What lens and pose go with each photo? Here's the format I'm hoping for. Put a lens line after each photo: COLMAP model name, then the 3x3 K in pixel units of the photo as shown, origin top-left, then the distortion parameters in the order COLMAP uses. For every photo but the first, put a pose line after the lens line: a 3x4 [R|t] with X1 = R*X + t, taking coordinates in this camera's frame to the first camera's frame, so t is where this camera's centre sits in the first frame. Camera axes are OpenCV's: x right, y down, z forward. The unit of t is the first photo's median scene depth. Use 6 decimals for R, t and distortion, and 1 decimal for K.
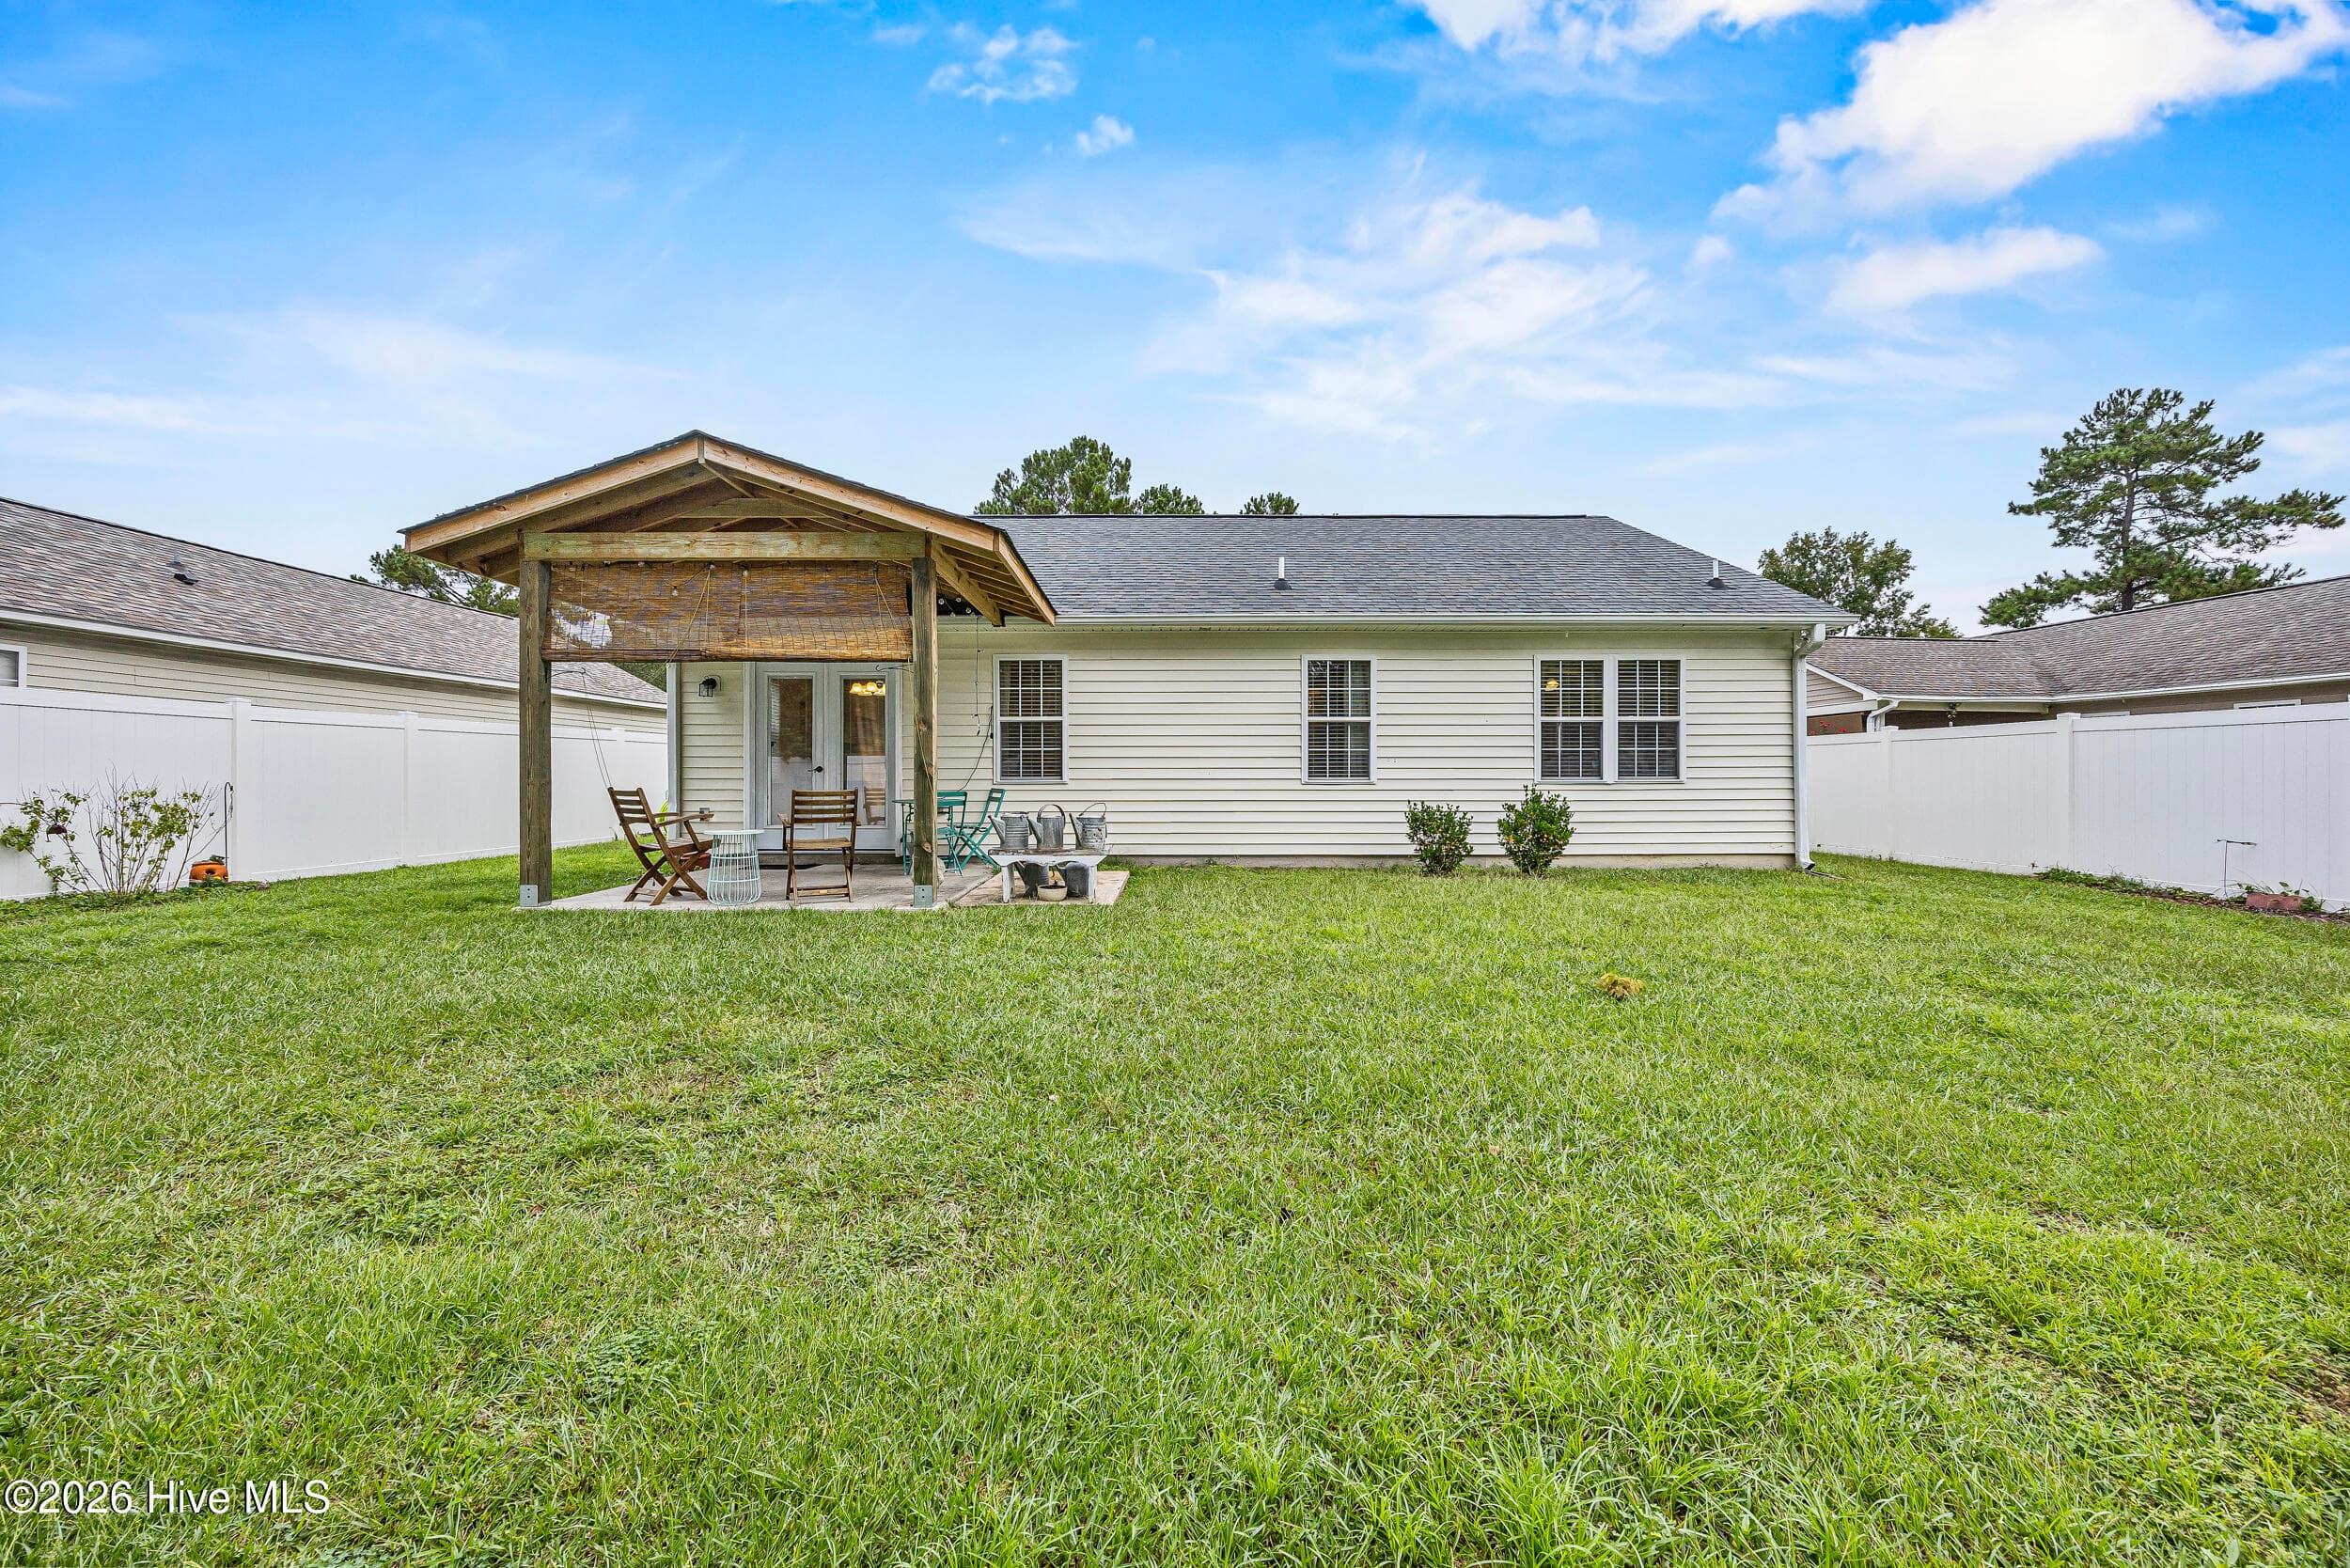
lens RADIAL K [[884.6, 0, 1164.2], [0, 884.6, 786.2], [0, 0, 1]] dist [-0.003588, 0.000569]
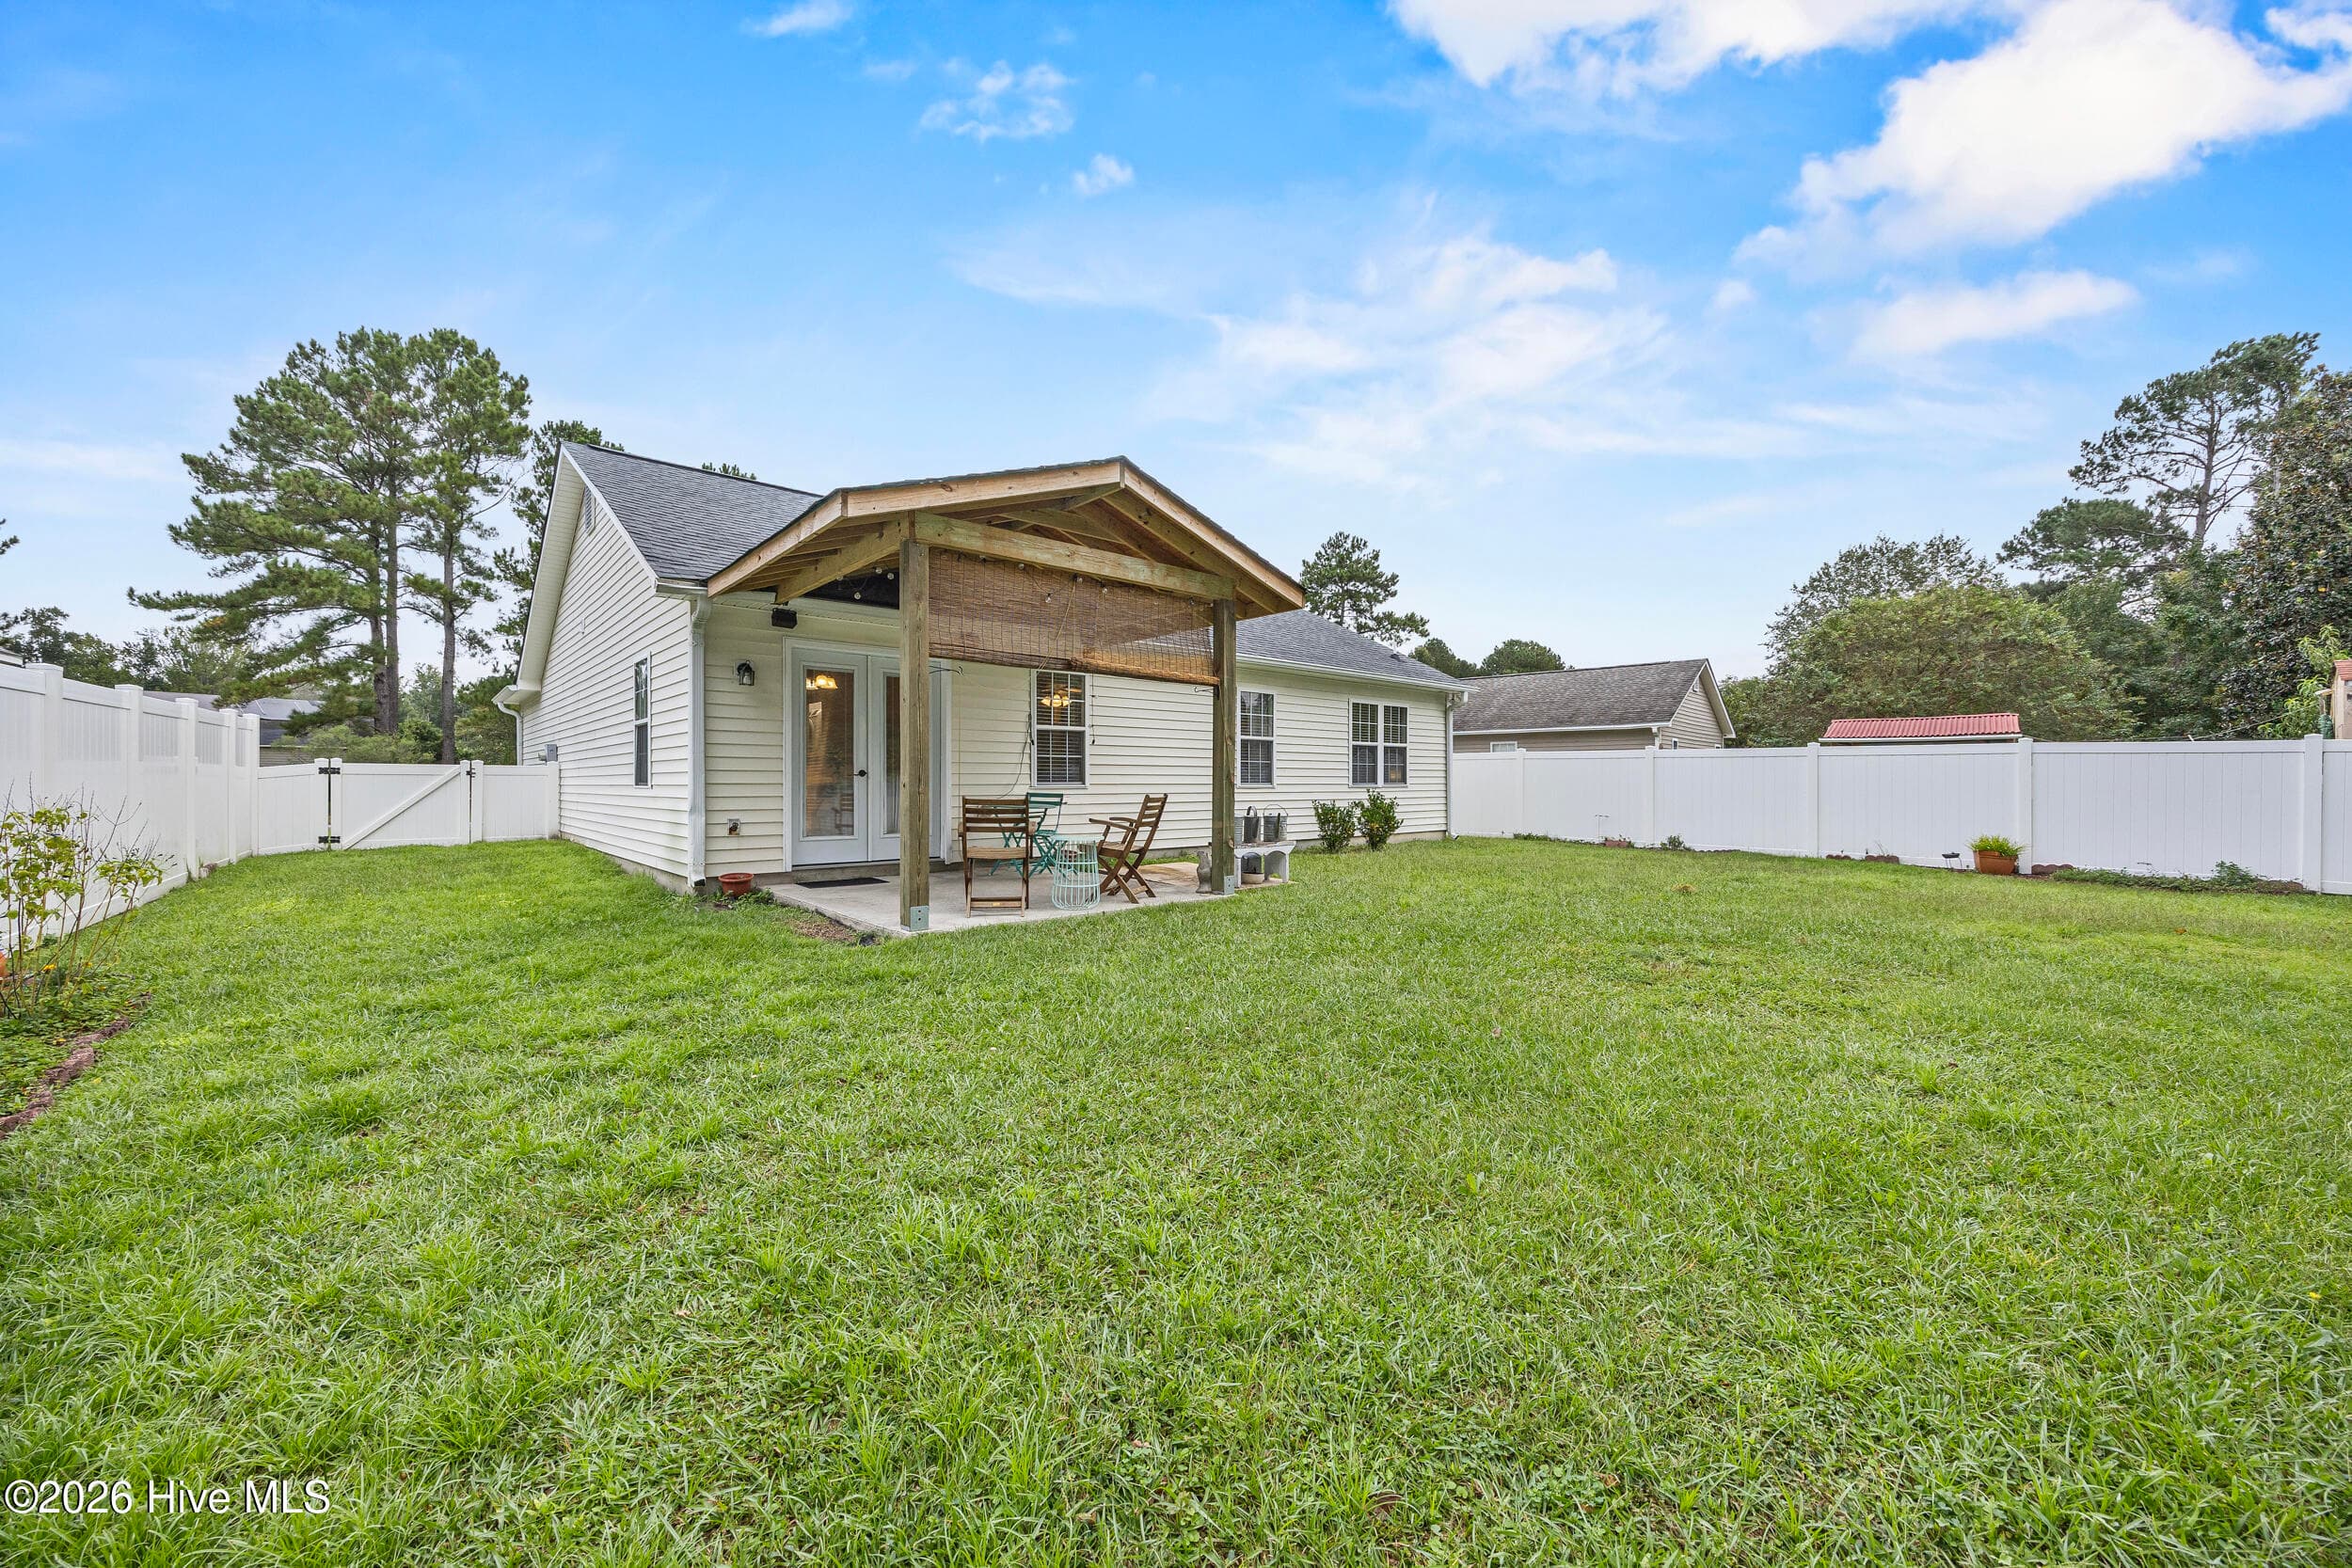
lens RADIAL K [[885.3, 0, 1165.2], [0, 885.3, 786.2], [0, 0, 1]] dist [-0.003588, 0.000569]
pose [[0.749906, -0.001359, 0.661543, -0.764618], [0.000686, 0.999999, 0.001277, -0.006726], [-0.661544, -0.000504, 0.749906, 0.112744]]
